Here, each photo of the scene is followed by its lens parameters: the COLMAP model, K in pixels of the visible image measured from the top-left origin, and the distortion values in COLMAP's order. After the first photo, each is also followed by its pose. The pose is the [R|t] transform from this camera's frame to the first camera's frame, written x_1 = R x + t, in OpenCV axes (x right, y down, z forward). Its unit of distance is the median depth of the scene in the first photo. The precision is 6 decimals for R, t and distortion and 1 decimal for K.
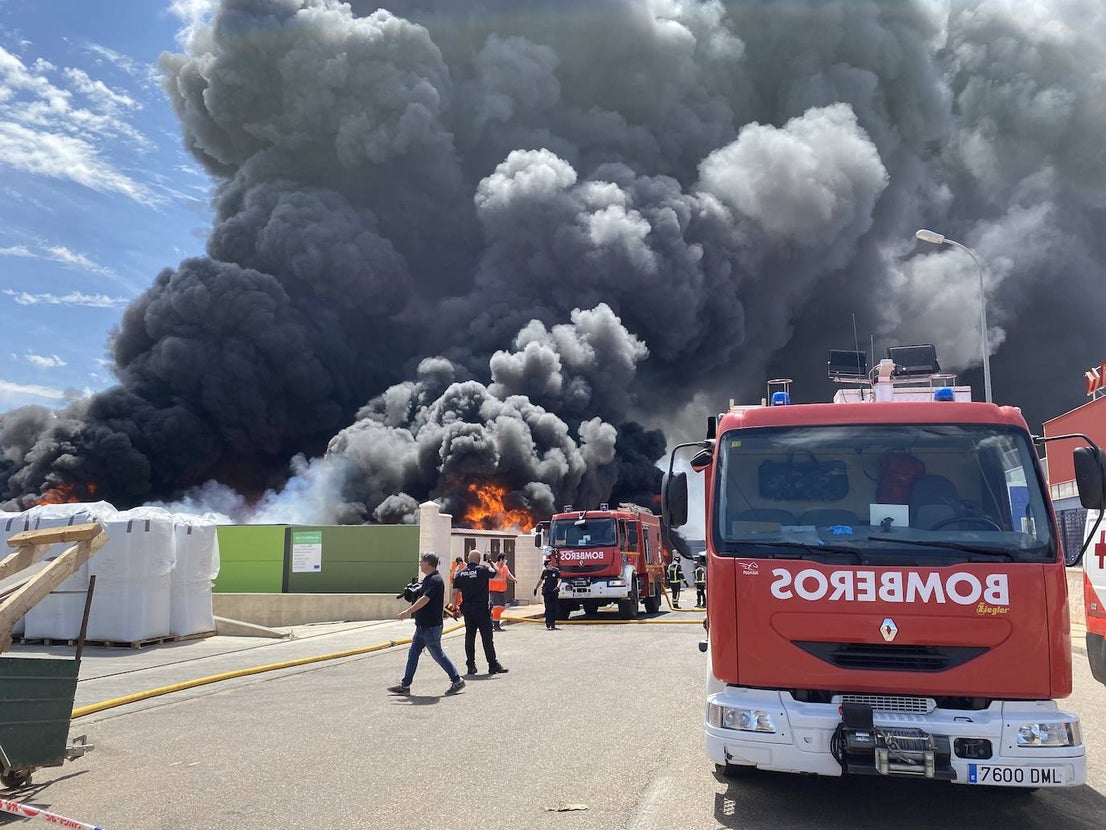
lens RADIAL K [[843.9, 0, 554.4], [0, 843.9, 409.1], [0, 0, 1]] dist [0.051518, -0.079123]
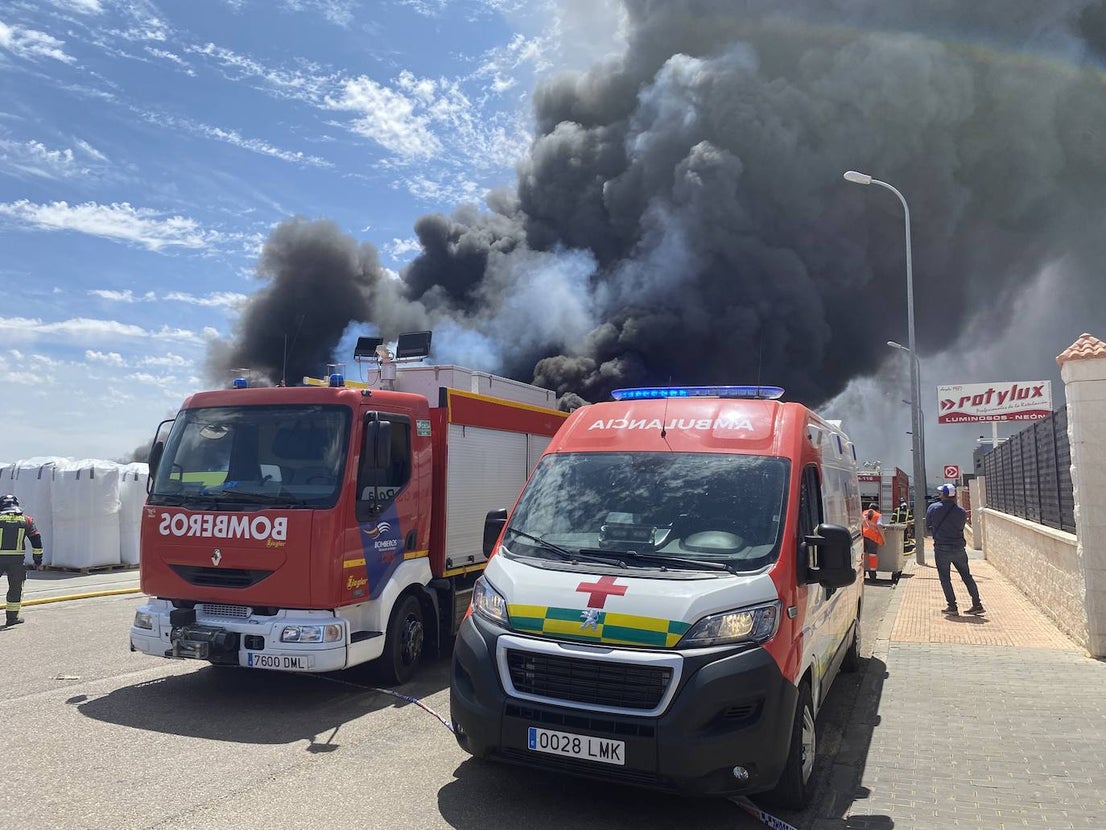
lens RADIAL K [[843.9, 0, 557.8], [0, 843.9, 412.6], [0, 0, 1]] dist [0.051518, -0.079123]
pose [[0.985950, -0.015860, -0.166287, 0.215488], [0.028022, 0.997079, 0.071052, -0.010163], [0.164675, -0.074713, 0.983514, -0.044169]]
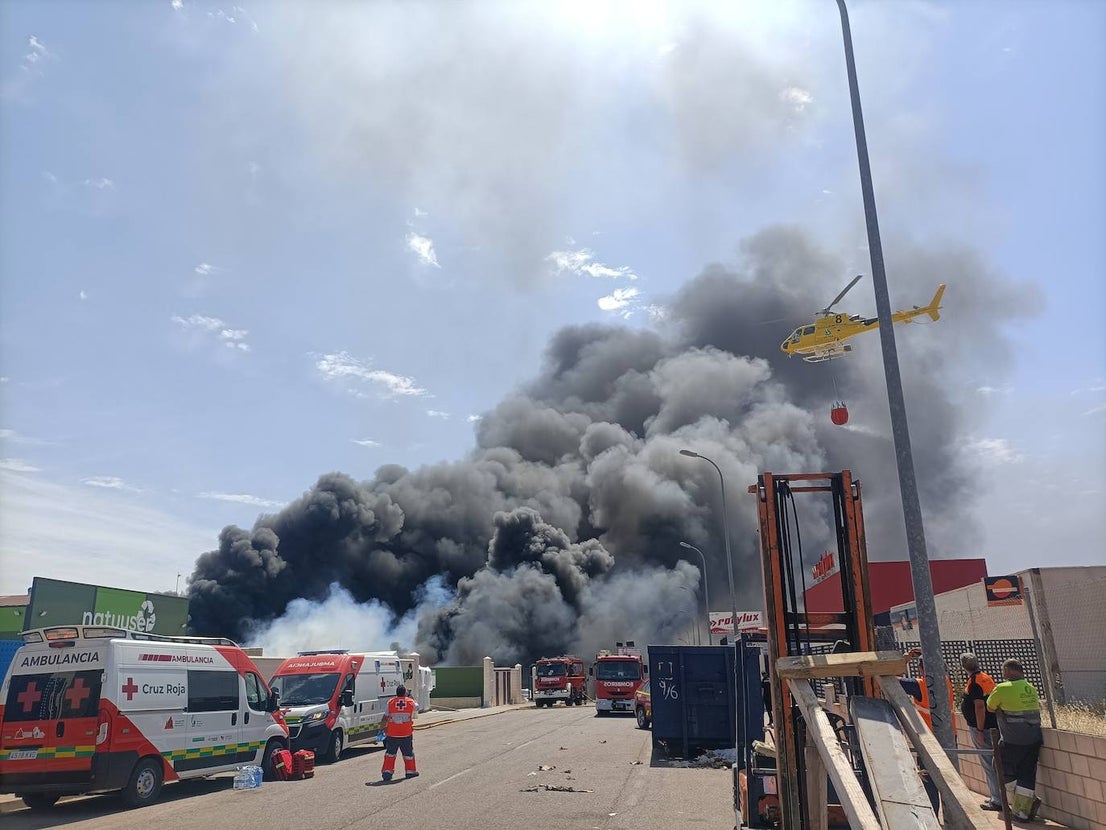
lens RADIAL K [[843.9, 0, 560.1], [0, 843.9, 442.8], [0, 0, 1]] dist [0.051518, -0.079123]
pose [[0.993729, 0.014934, 0.110816, -0.186826], [-0.004186, 0.995315, -0.096599, -0.224863], [-0.111740, 0.095529, 0.989135, -1.238333]]
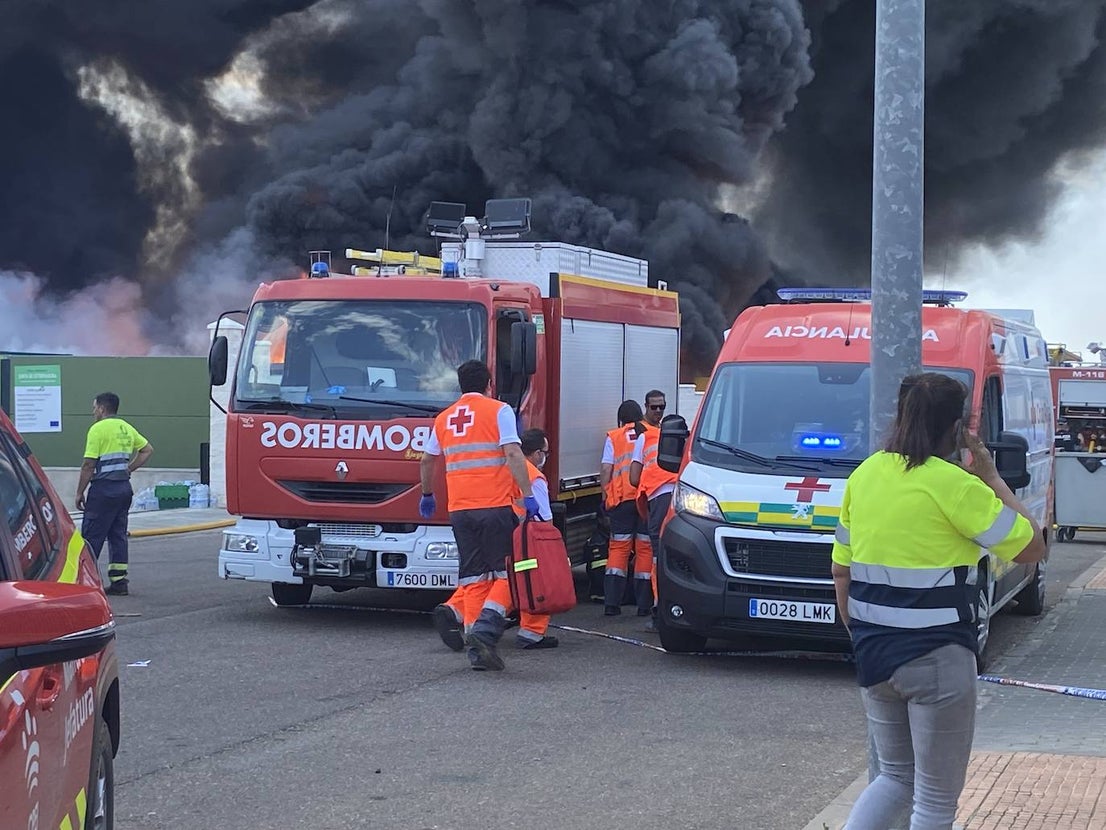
lens RADIAL K [[2019.6, 0, 556.5], [0, 2019.6, 419.0], [0, 0, 1]] dist [0.174166, 0.000000]
pose [[0.996138, 0.005371, -0.087636, 0.177781], [0.010257, 0.984173, 0.176911, -0.061473], [0.087199, -0.177126, 0.980318, -0.341632]]
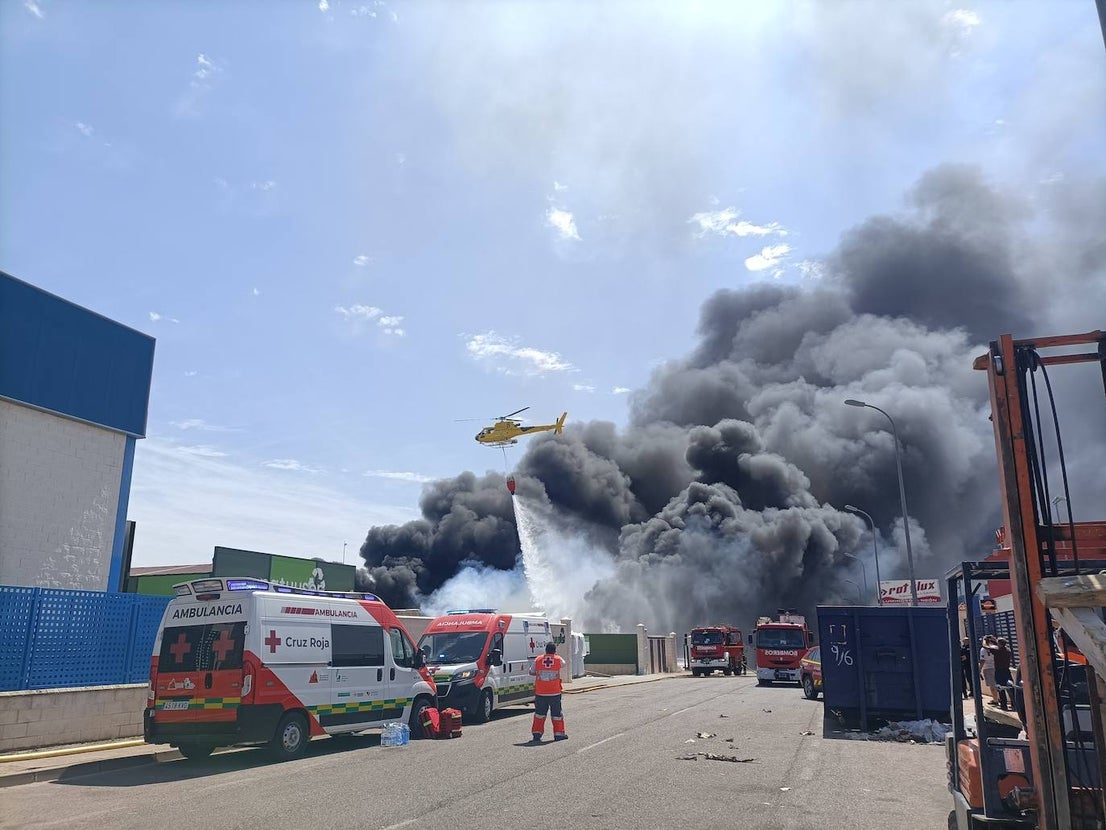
lens RADIAL K [[843.9, 0, 550.9], [0, 843.9, 449.7], [0, 0, 1]] dist [0.051518, -0.079123]
pose [[0.997006, -0.020173, -0.074649, -0.181626], [0.015864, 0.998198, -0.057870, -0.207851], [0.075682, 0.056513, 0.995529, -1.185057]]
